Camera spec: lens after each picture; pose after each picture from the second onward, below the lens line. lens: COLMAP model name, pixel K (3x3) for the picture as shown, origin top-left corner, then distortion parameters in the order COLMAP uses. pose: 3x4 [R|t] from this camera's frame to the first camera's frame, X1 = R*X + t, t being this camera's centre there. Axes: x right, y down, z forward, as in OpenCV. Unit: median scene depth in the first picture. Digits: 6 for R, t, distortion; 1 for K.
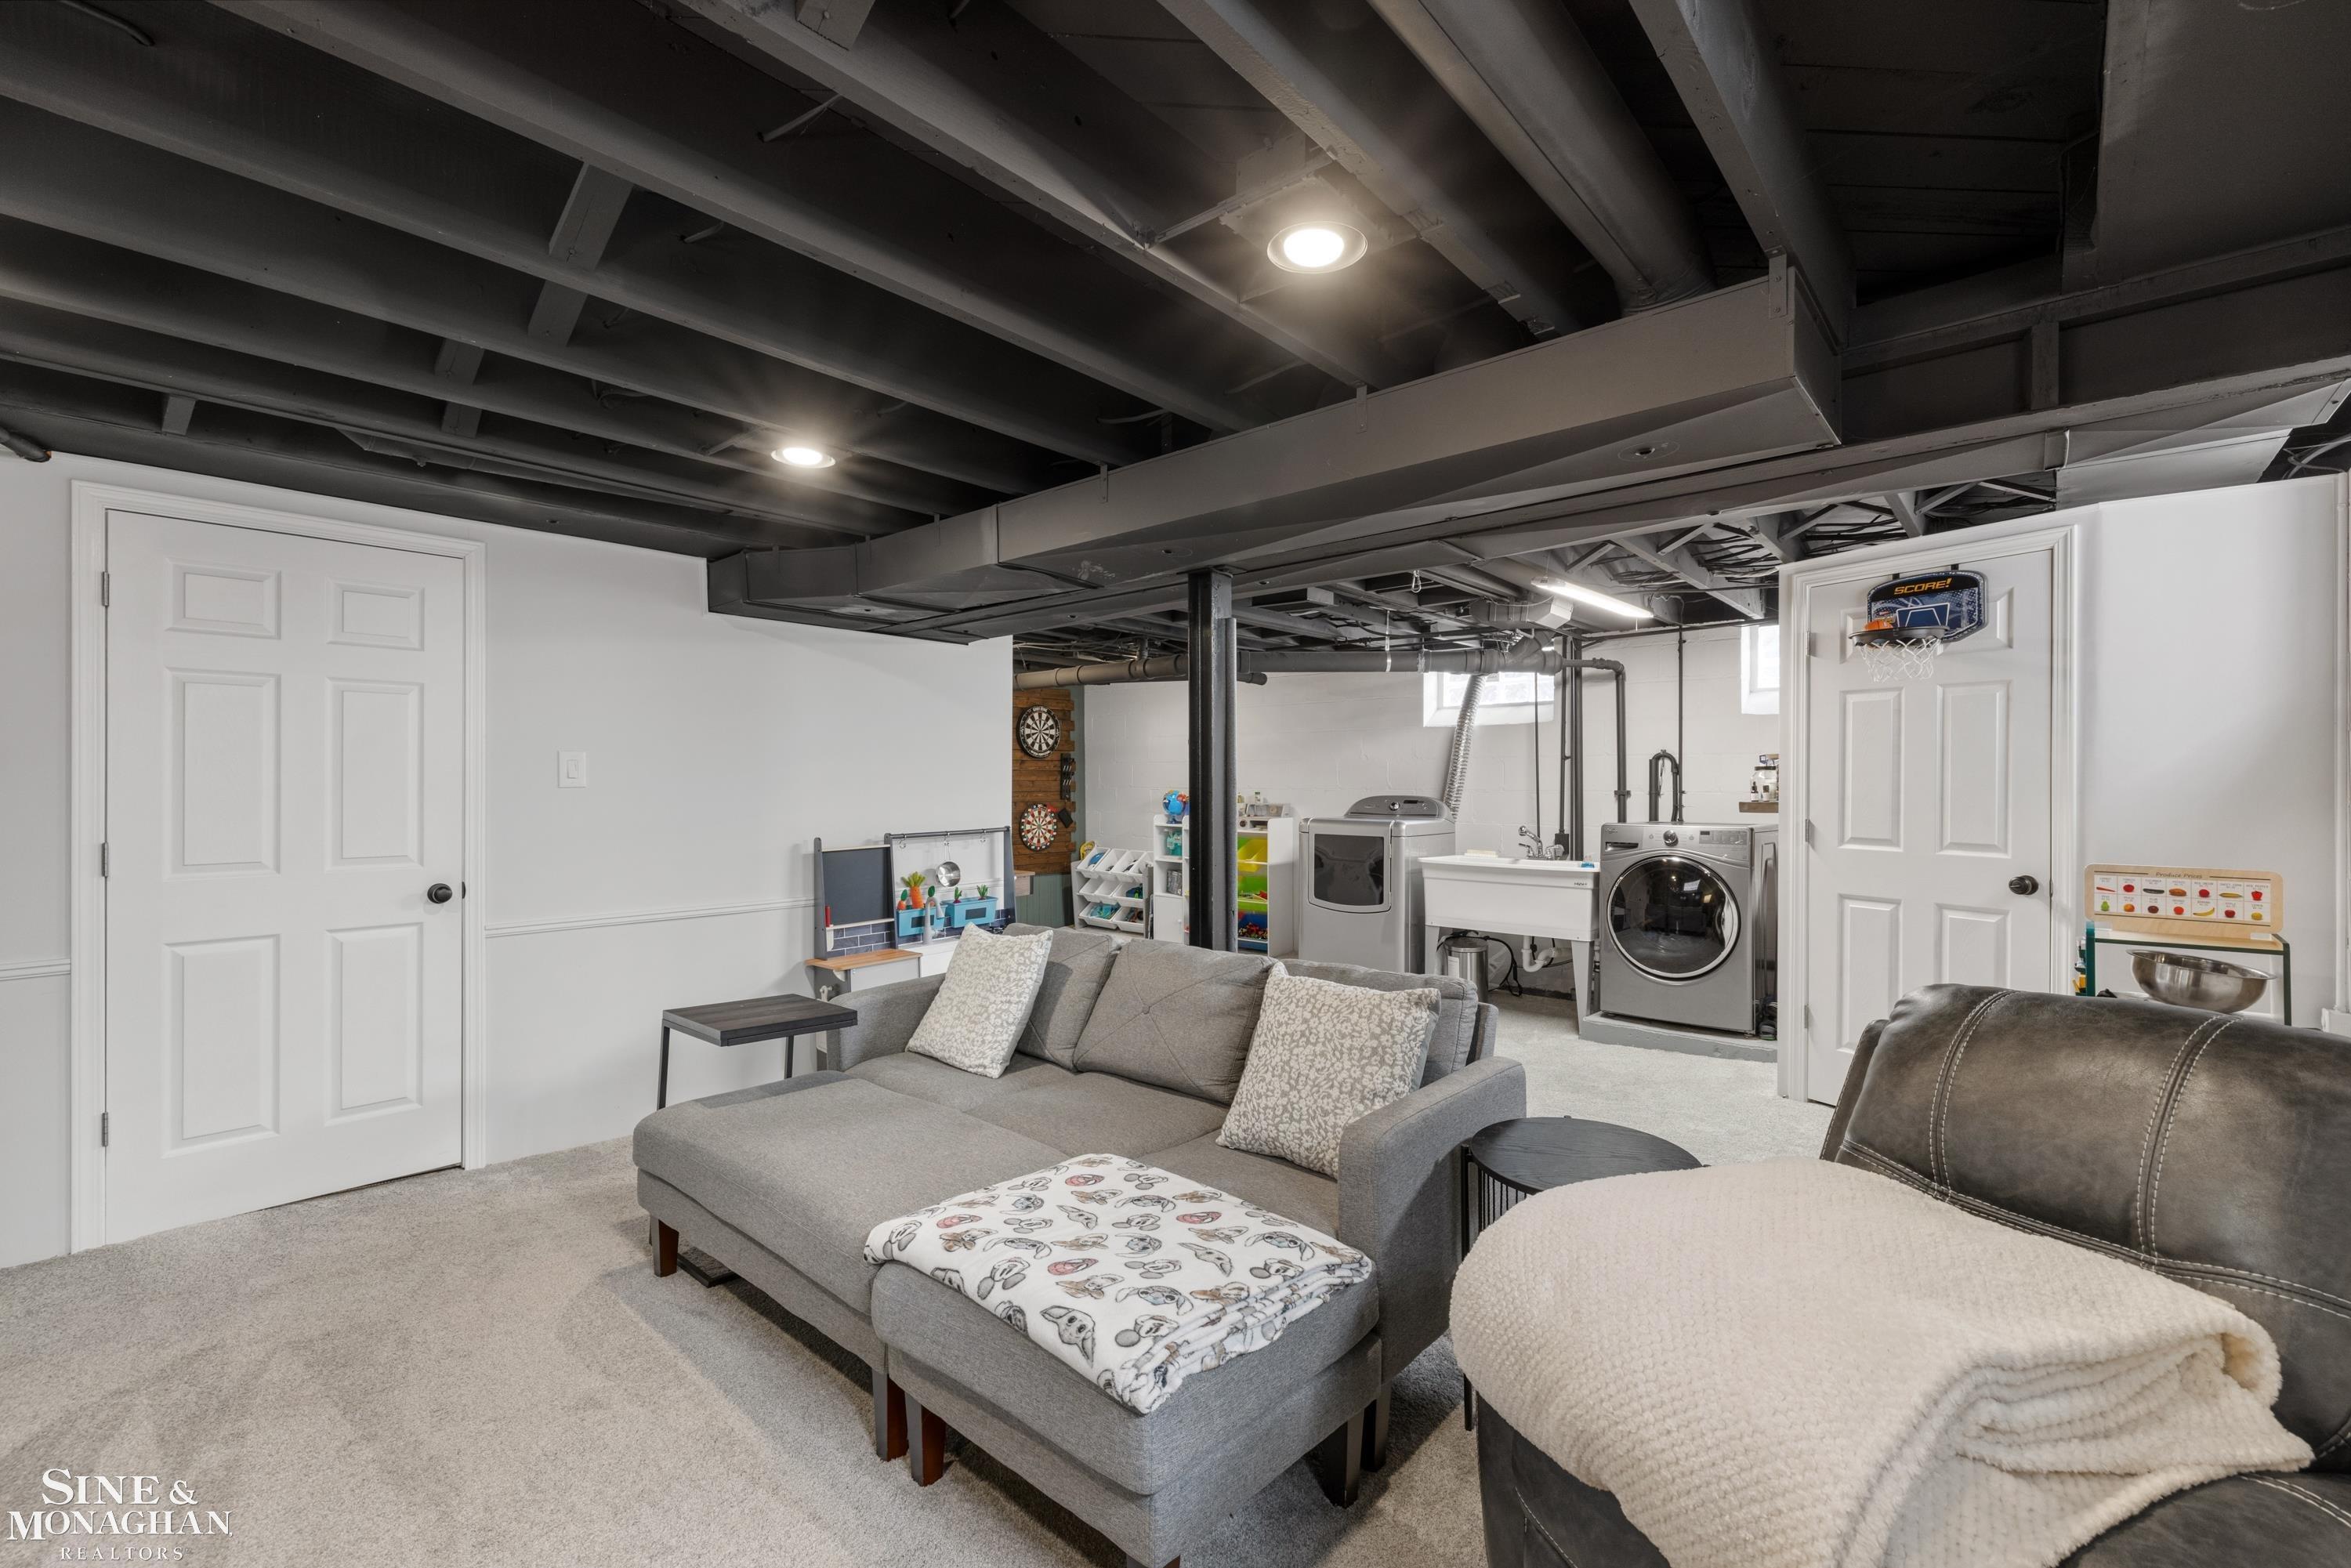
lens RADIAL K [[1010.4, 0, 1175.5], [0, 1010.4, 784.0], [0, 0, 1]] dist [-0.001064, 0.001044]
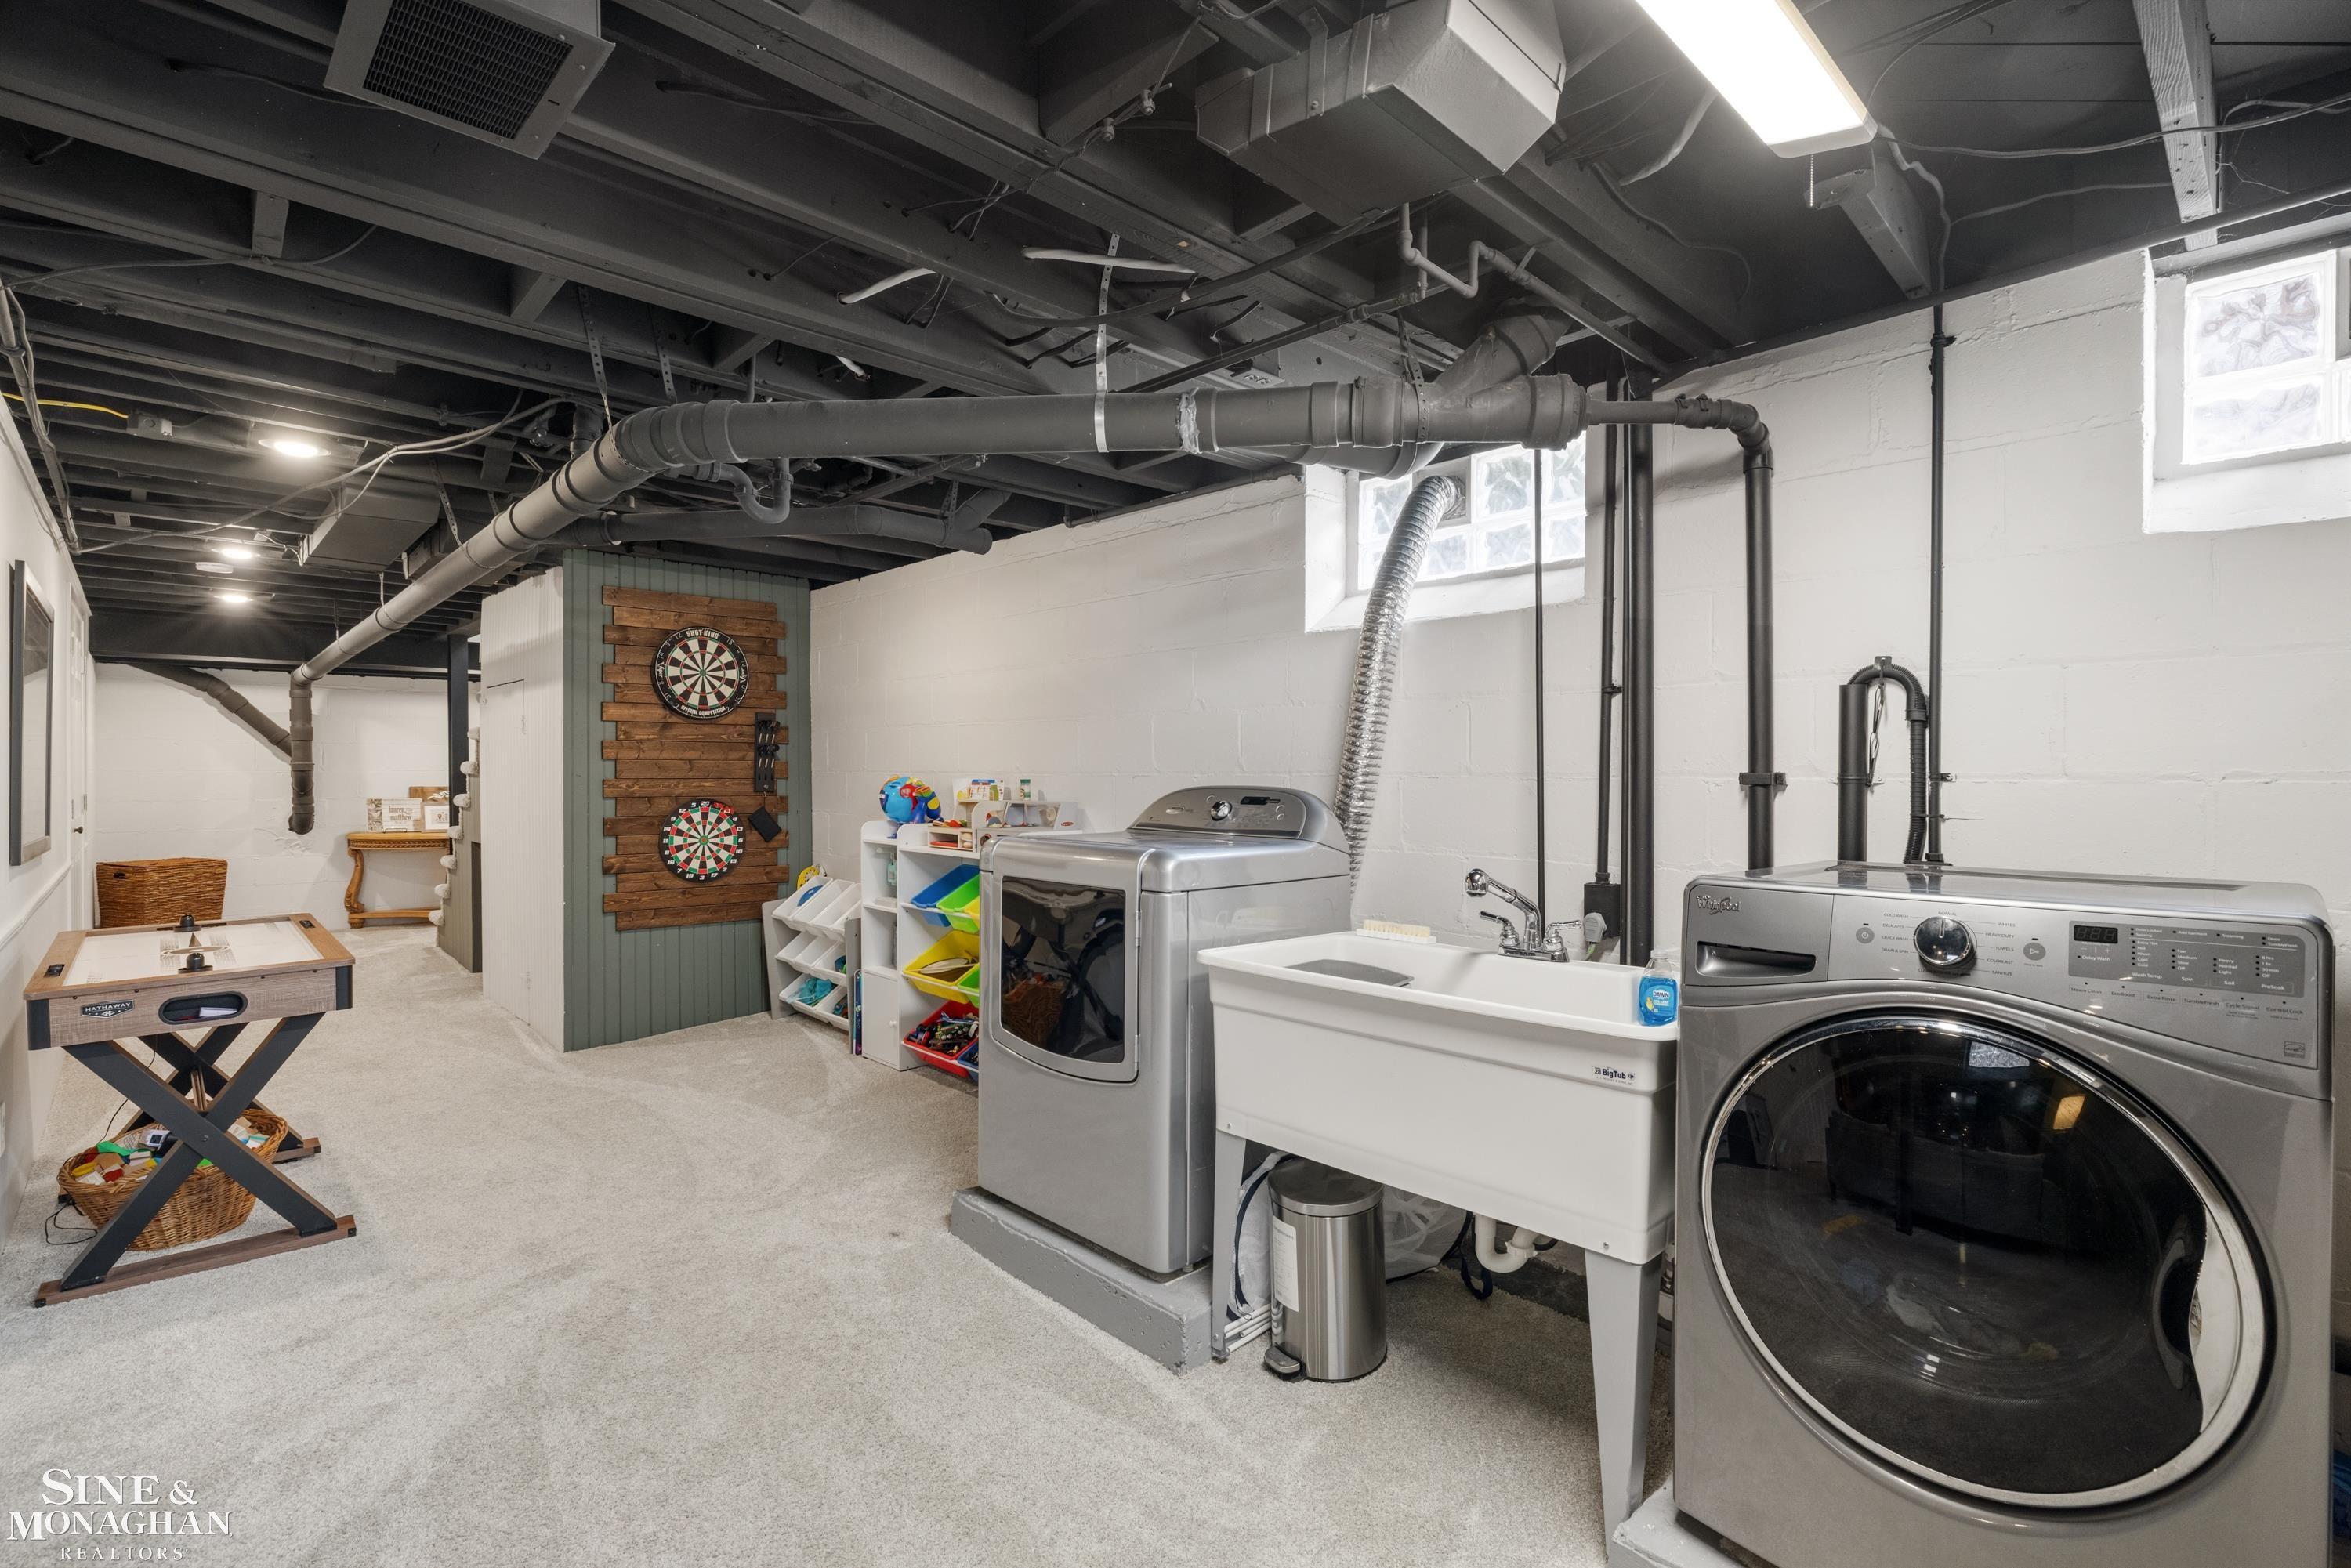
lens RADIAL K [[1105.5, 0, 1175.5], [0, 1105.5, 784.0], [0, 0, 1]] dist [-0.014316, -0.000060]
pose [[0.996870, 0.005253, -0.078886, 0.259604], [-0.004909, 0.999978, 0.004556, 0.009303], [0.078909, -0.004154, 0.996873, 0.580327]]
